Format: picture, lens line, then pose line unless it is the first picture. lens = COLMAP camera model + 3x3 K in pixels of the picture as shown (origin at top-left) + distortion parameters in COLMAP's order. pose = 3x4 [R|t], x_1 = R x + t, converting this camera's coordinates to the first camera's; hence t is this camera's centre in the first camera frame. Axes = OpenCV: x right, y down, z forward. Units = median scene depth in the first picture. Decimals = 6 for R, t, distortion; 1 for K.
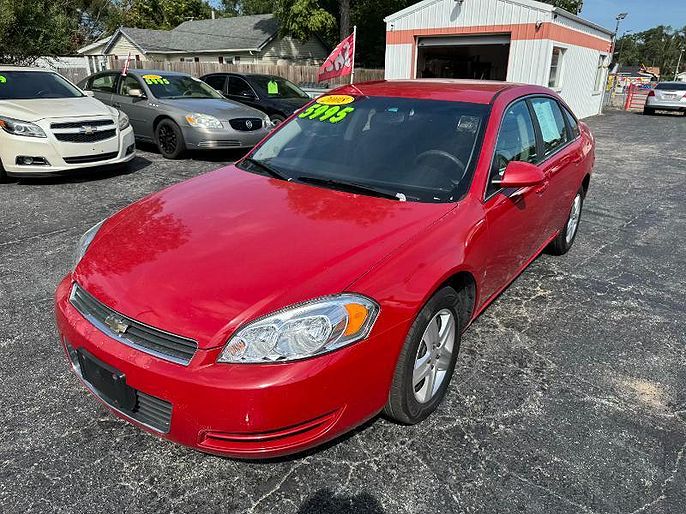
lens RADIAL K [[484.5, 0, 343.0], [0, 484.5, 257.0], [0, 0, 1]] dist [0.001959, -0.007977]
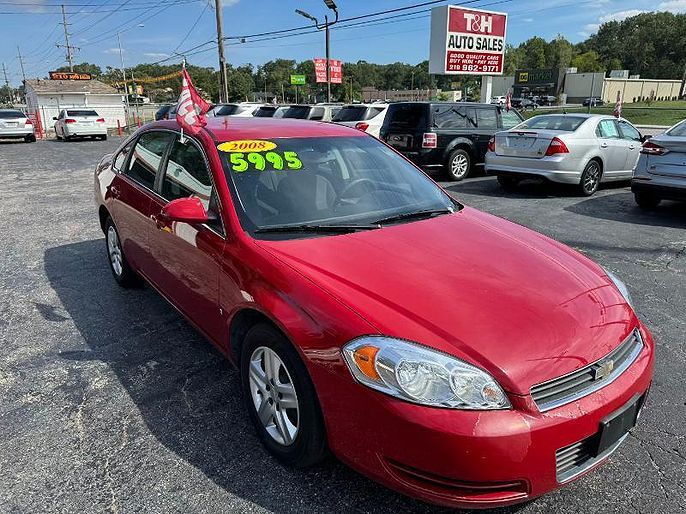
lens RADIAL K [[484.5, 0, 343.0], [0, 484.5, 257.0], [0, 0, 1]] dist [0.001959, -0.007977]
pose [[0.297114, -0.306023, 0.904474, -0.195046], [0.349204, 0.916454, 0.195366, -0.061151], [-0.888696, 0.257800, 0.379156, 0.138459]]
